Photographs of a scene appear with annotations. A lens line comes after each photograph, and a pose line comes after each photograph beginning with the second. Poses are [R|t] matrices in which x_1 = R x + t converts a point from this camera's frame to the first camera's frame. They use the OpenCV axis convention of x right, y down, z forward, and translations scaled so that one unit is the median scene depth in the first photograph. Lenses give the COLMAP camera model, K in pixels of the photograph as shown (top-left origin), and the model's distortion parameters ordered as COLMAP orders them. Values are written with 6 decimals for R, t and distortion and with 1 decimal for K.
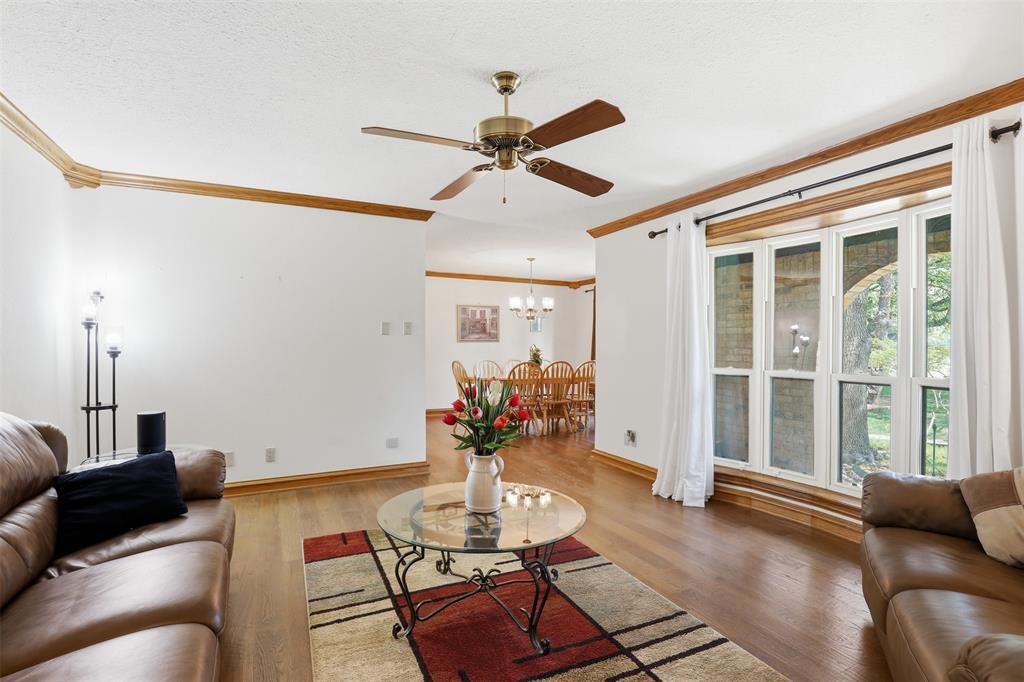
lens RADIAL K [[479.0, 0, 509.3], [0, 479.0, 342.2], [0, 0, 1]] dist [-0.000540, -0.000007]
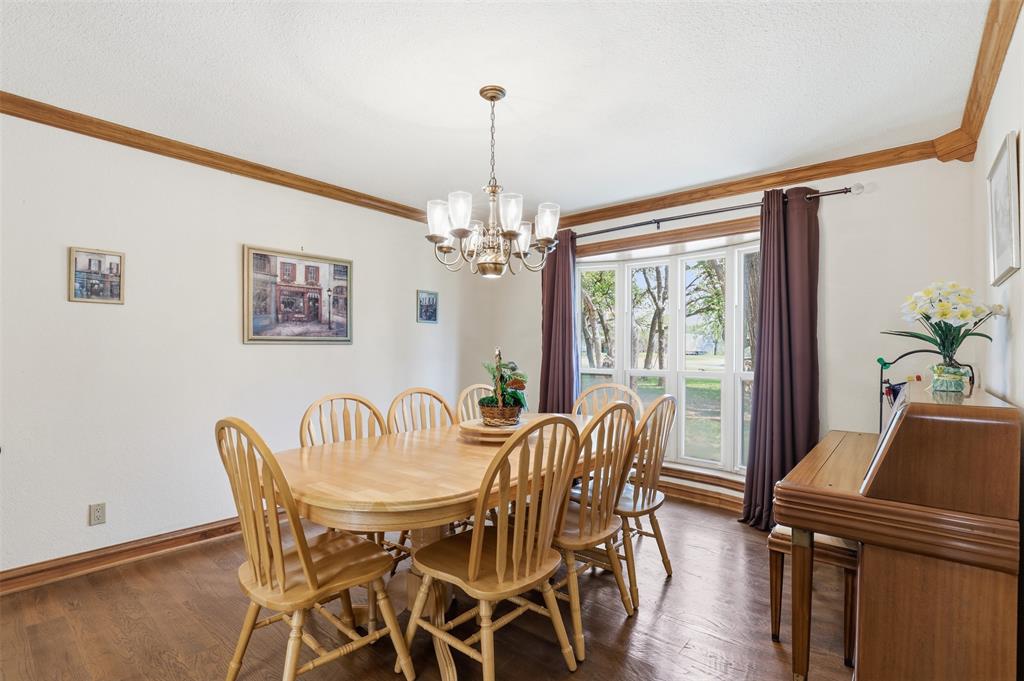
lens RADIAL K [[479.0, 0, 510.7], [0, 479.0, 342.9], [0, 0, 1]] dist [-0.000540, -0.000007]
pose [[0.923041, -0.005562, 0.384661, -0.057369], [0.004972, 0.999984, 0.002527, -0.000809], [-0.384669, -0.000420, 0.923055, 0.556218]]
